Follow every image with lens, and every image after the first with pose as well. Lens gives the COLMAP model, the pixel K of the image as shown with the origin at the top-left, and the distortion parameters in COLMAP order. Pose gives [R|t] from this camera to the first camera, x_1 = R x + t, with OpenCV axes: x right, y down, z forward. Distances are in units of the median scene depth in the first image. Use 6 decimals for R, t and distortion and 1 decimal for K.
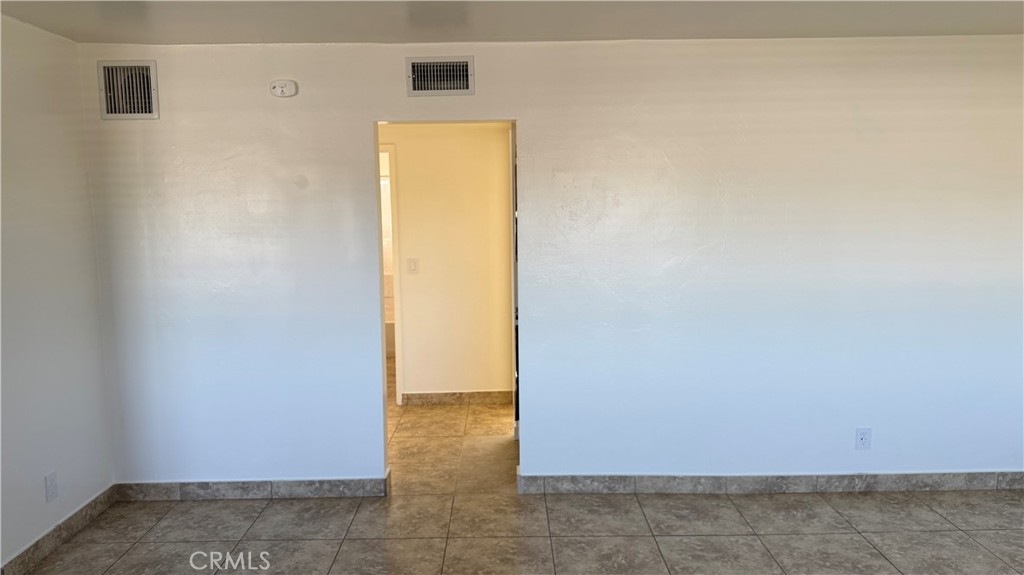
lens RADIAL K [[707.8, 0, 510.0], [0, 707.8, 285.5], [0, 0, 1]] dist [0.040393, -0.019989]
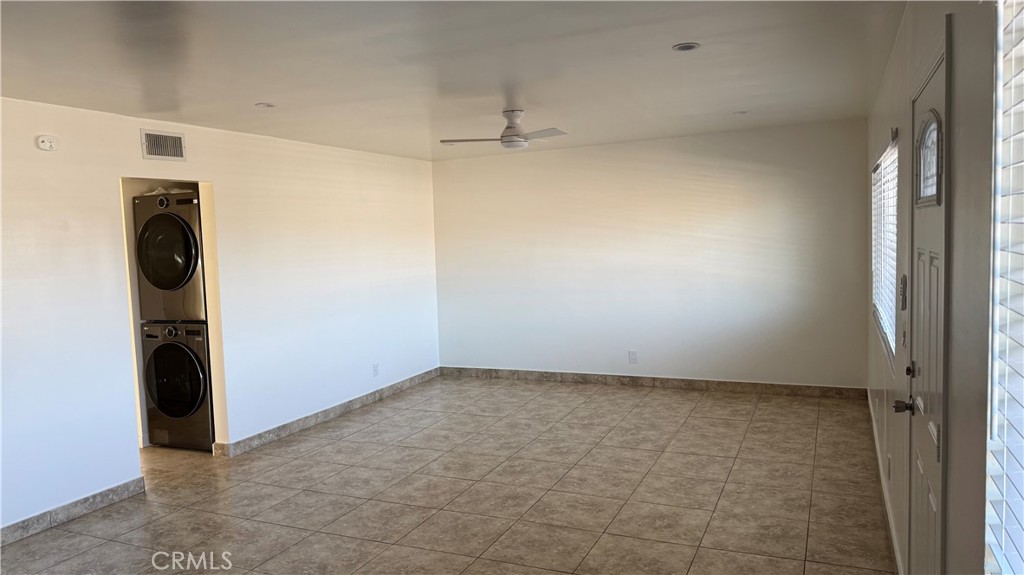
lens RADIAL K [[707.8, 0, 513.7], [0, 707.8, 287.4], [0, 0, 1]] dist [0.040393, -0.019989]
pose [[0.413987, -0.071662, 0.907458, -0.981619], [0.128173, 0.991554, 0.019830, 0.016415], [-0.901214, 0.108102, 0.419675, -0.087697]]
